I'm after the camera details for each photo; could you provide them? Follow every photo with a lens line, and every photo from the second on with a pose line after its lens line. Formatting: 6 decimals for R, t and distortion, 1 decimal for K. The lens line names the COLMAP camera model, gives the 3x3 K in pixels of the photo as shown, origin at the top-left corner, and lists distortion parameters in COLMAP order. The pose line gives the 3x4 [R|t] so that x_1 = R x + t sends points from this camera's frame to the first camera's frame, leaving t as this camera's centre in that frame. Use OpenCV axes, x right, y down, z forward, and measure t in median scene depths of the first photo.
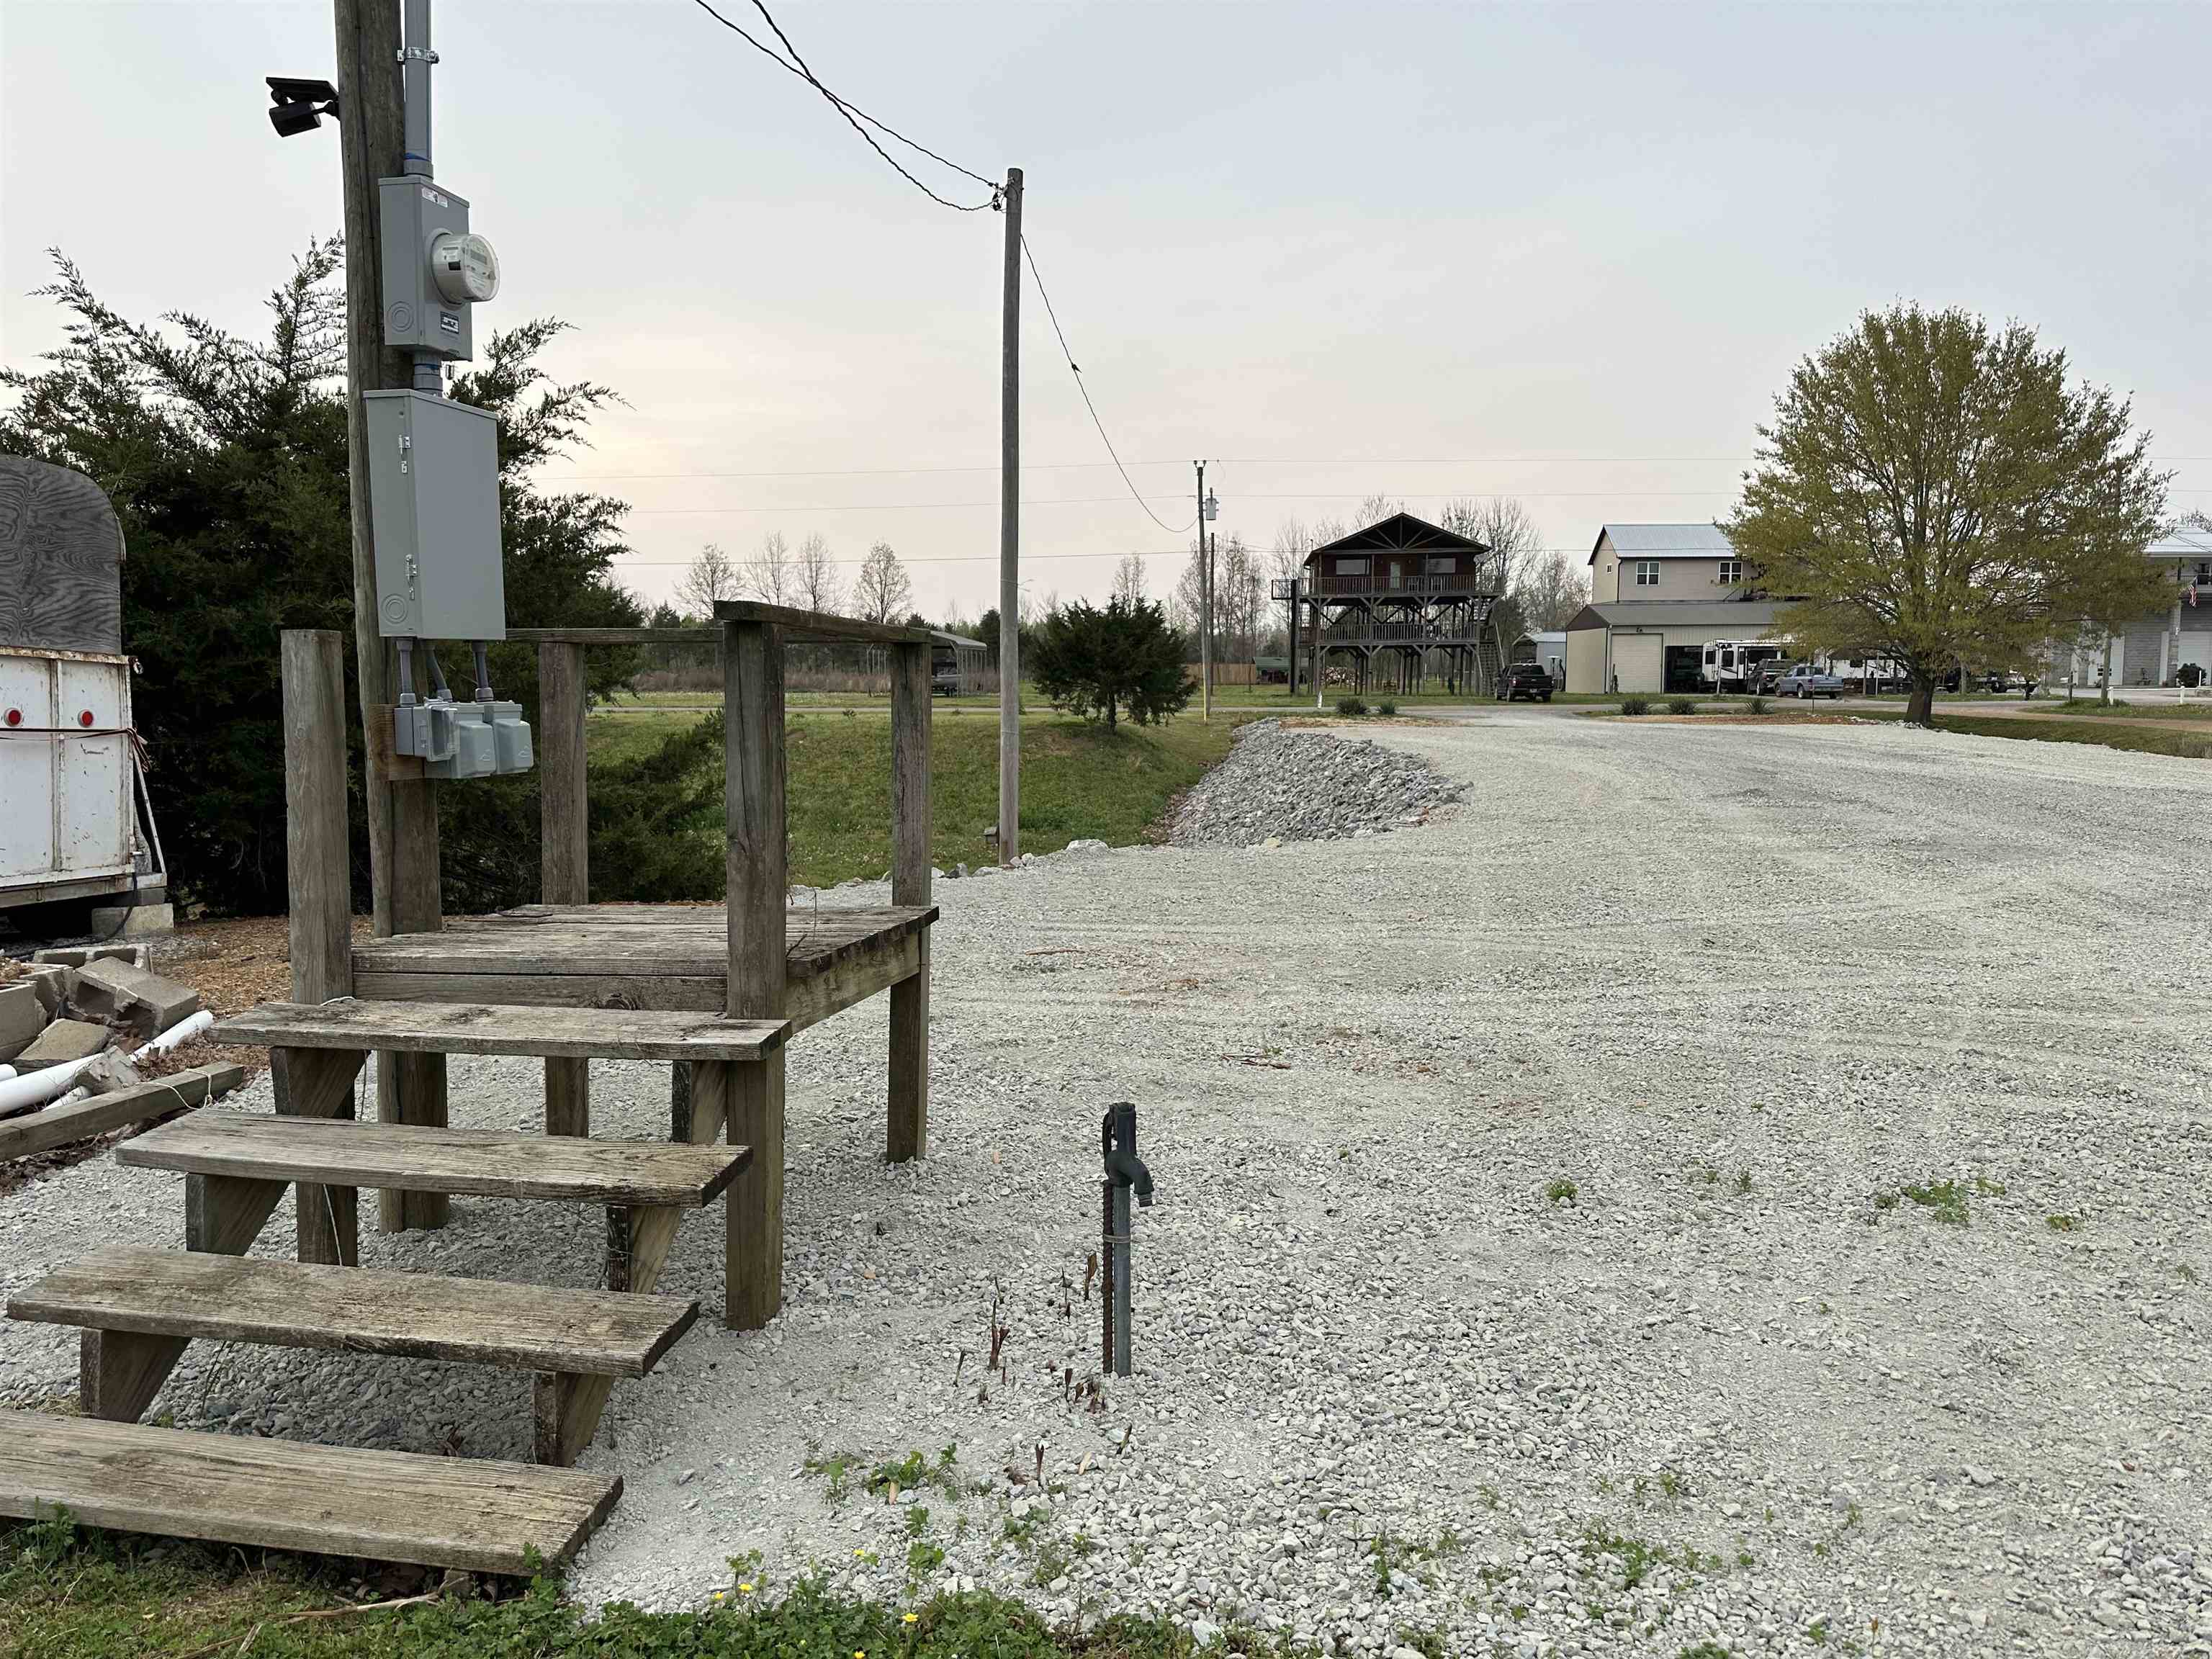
lens RADIAL K [[1535.2, 0, 1101.2], [0, 1535.2, 813.2], [0, 0, 1]] dist [0.081214, -0.100315]
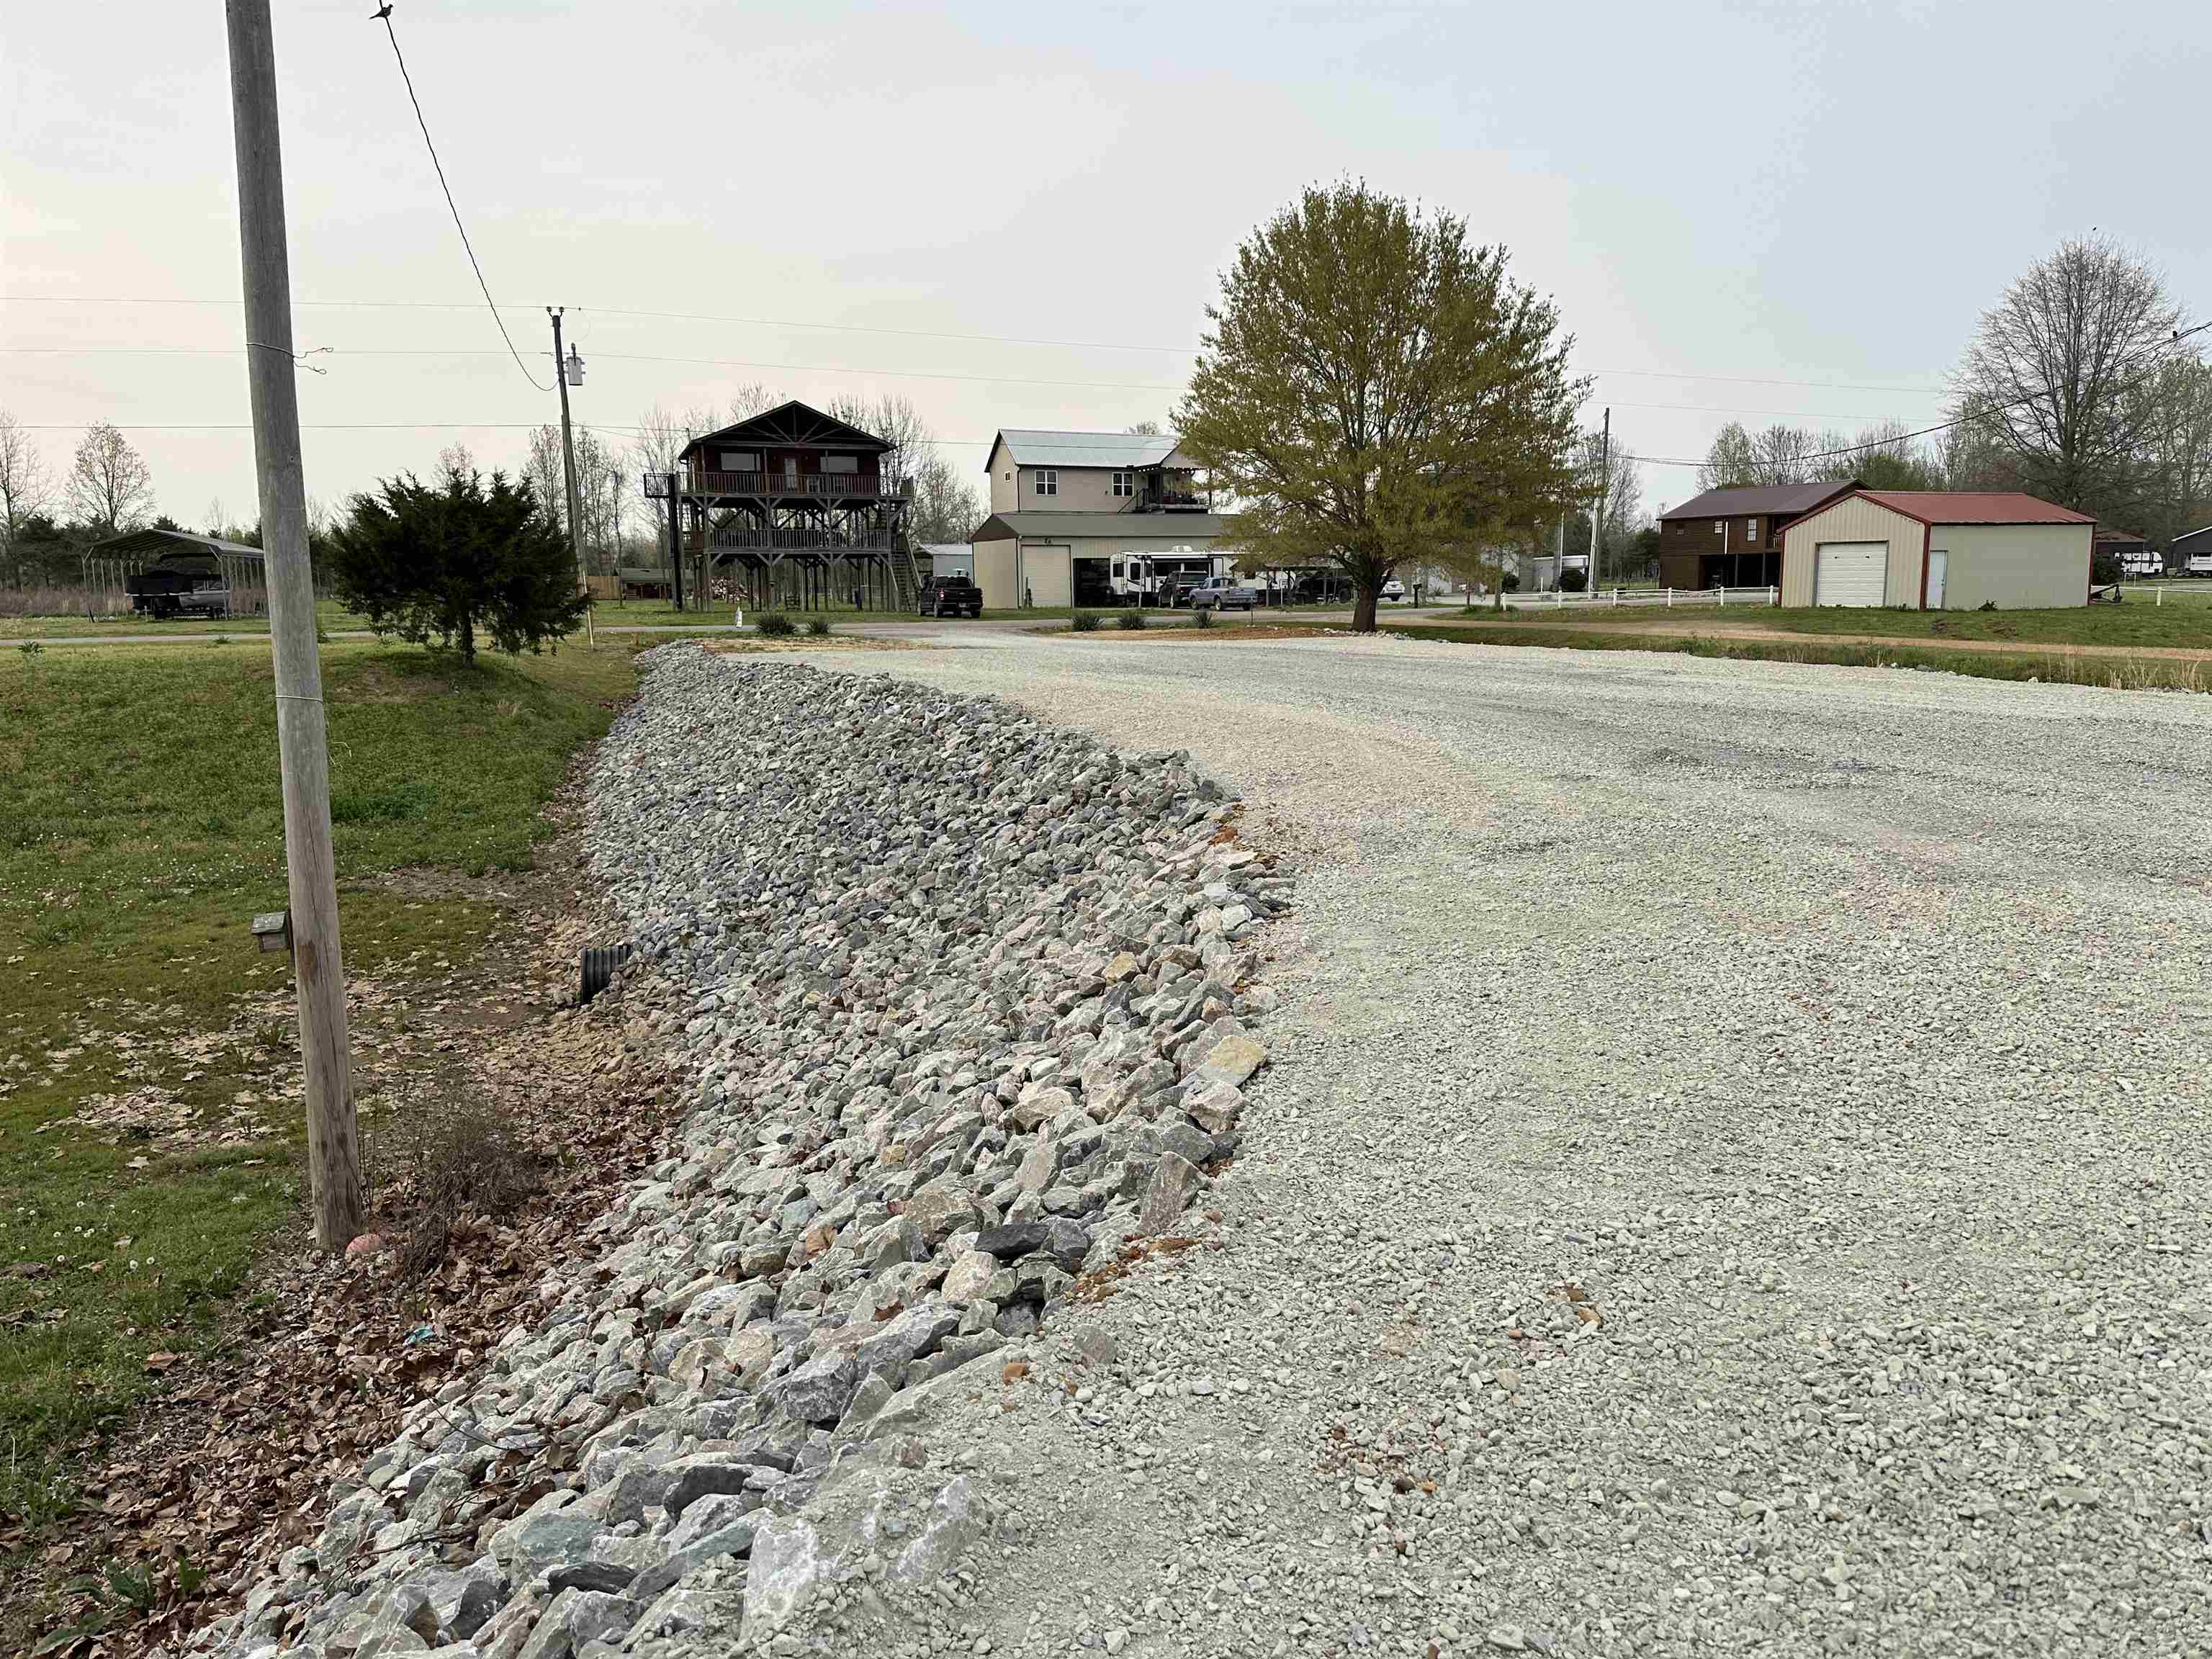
lens RADIAL K [[1535.2, 0, 1101.8], [0, 1535.2, 824.0], [0, 0, 1]] dist [0.081214, -0.100315]
pose [[0.916866, -0.068975, 0.393190, -0.009596], [0.045456, 0.996592, 0.068830, -0.012590], [-0.396598, -0.045235, 0.916877, 0.176445]]
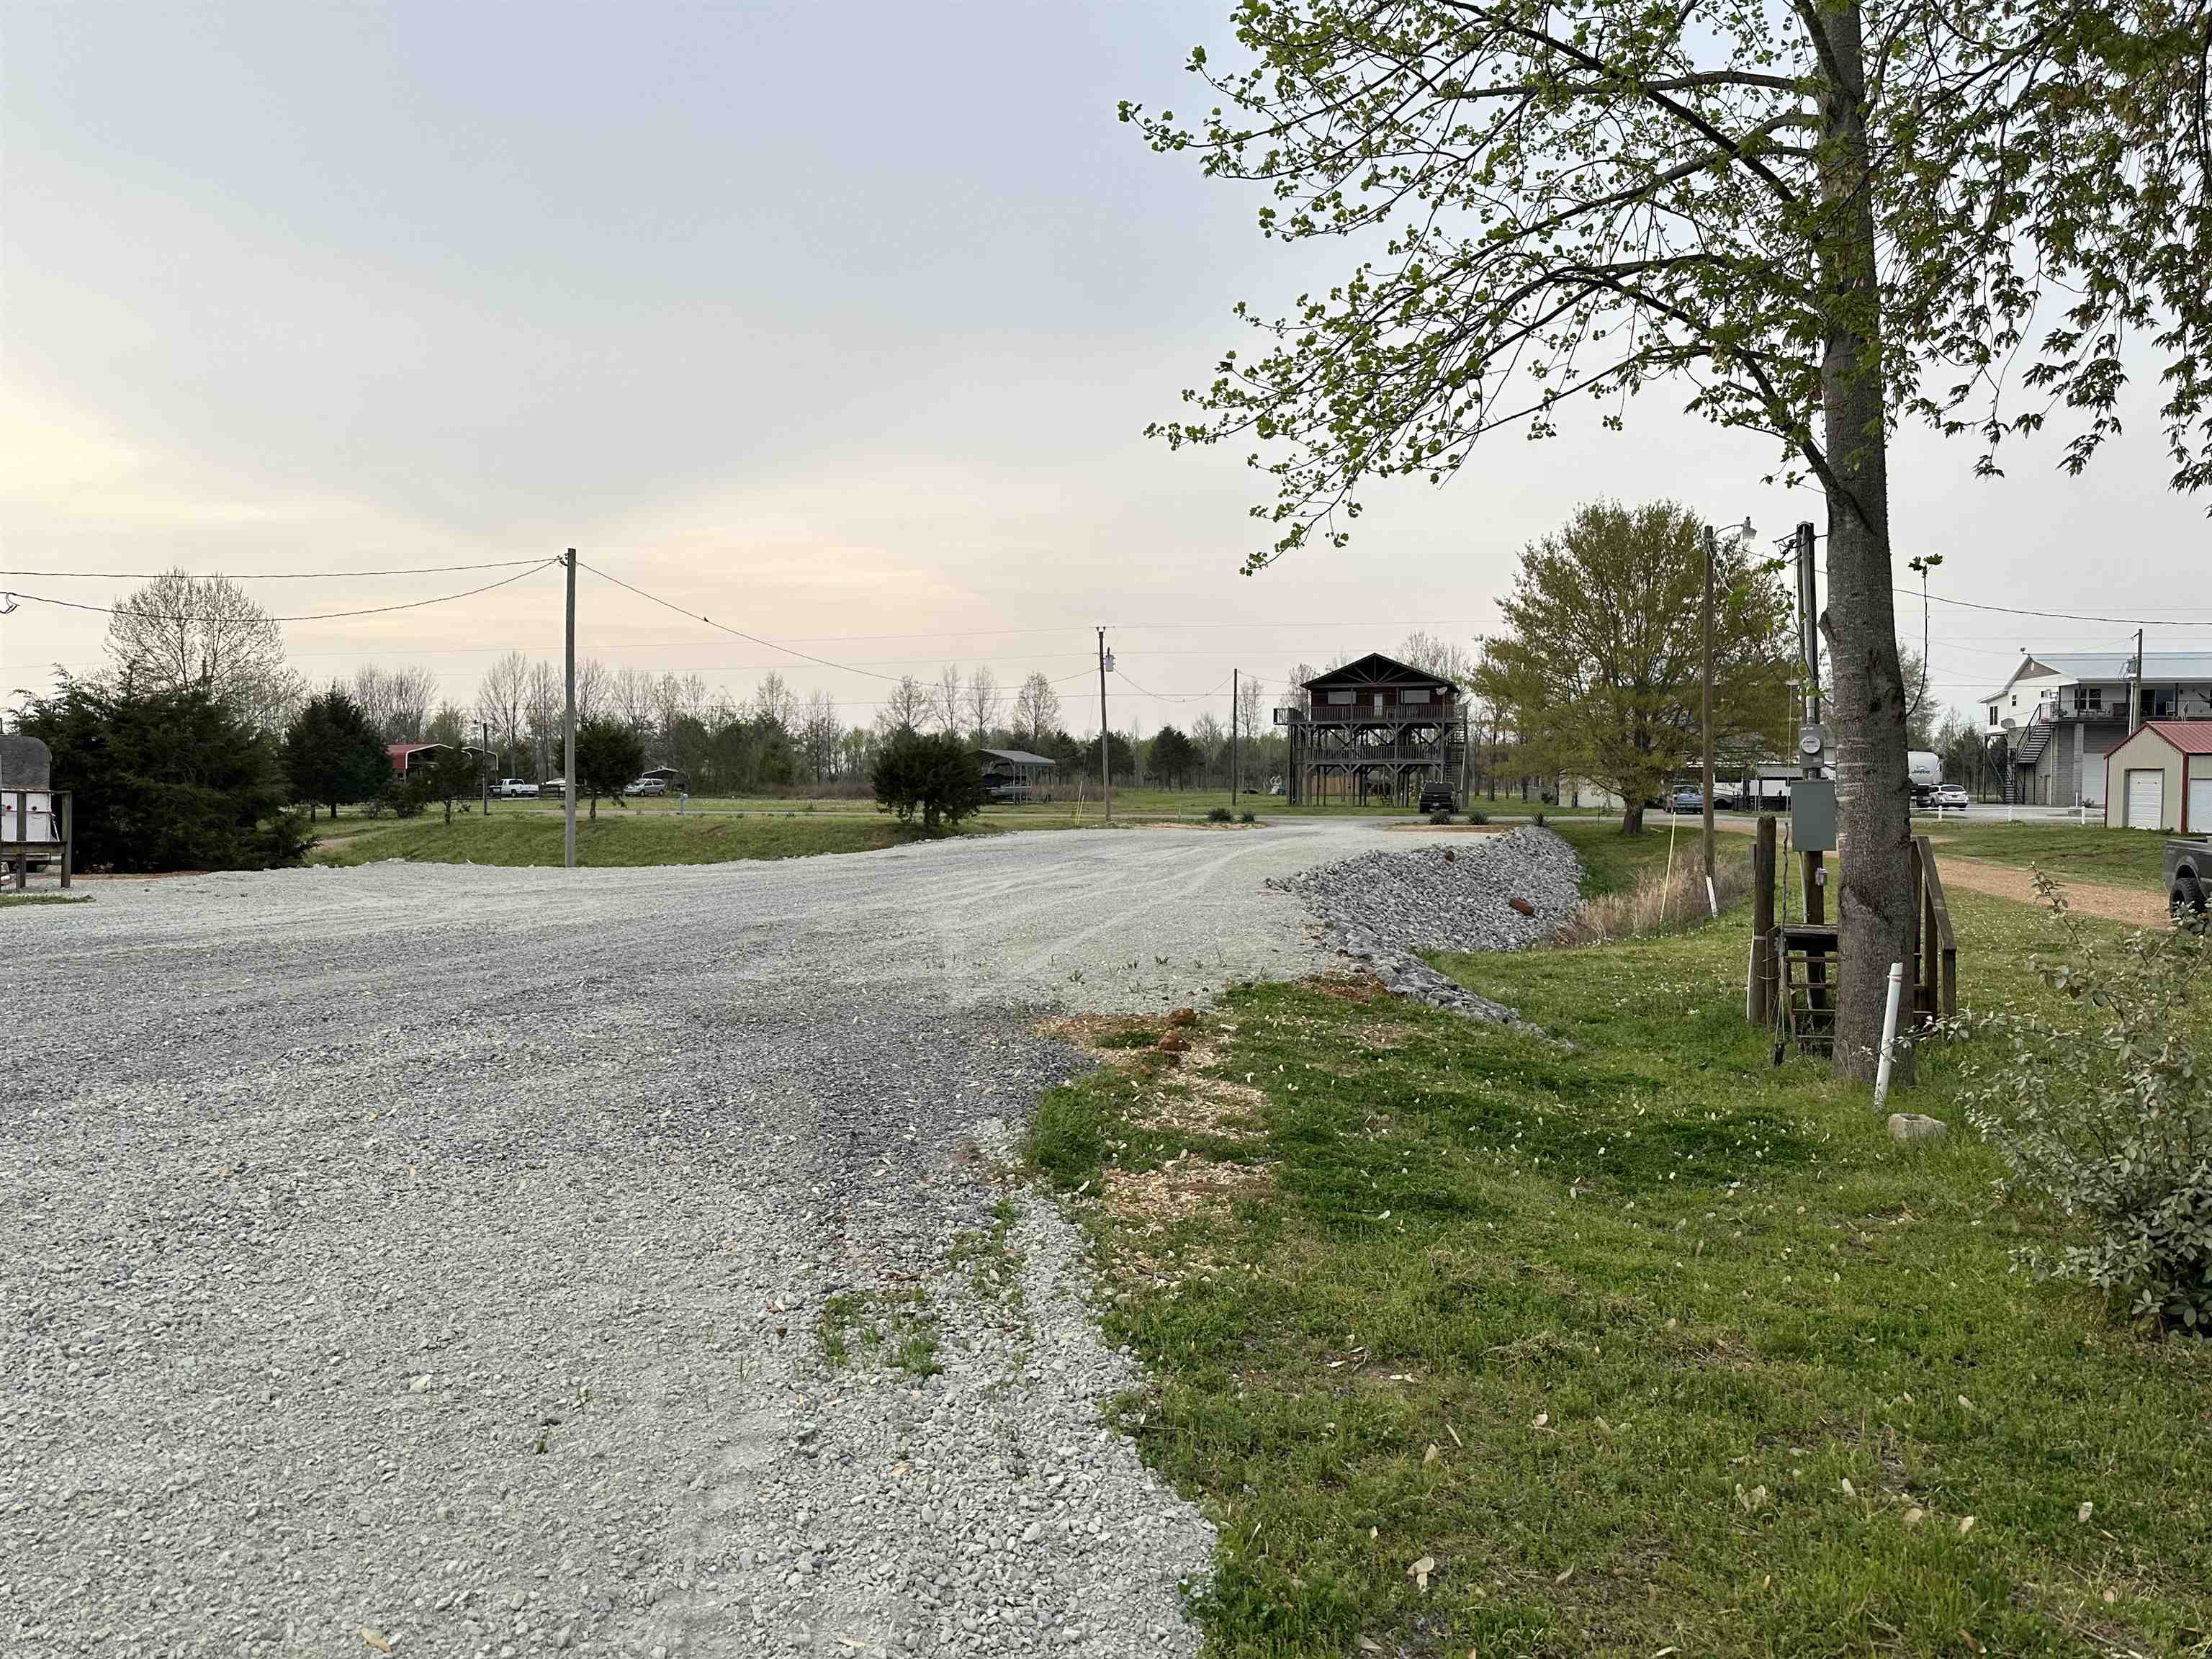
lens RADIAL K [[1535.2, 0, 1099.5], [0, 1535.2, 813.7], [0, 0, 1]] dist [0.081214, -0.100315]
pose [[0.979392, 0.010683, -0.201686, 0.346931], [-0.024747, 0.997423, -0.067344, 0.018087], [0.200446, 0.070947, 0.977132, -0.275163]]
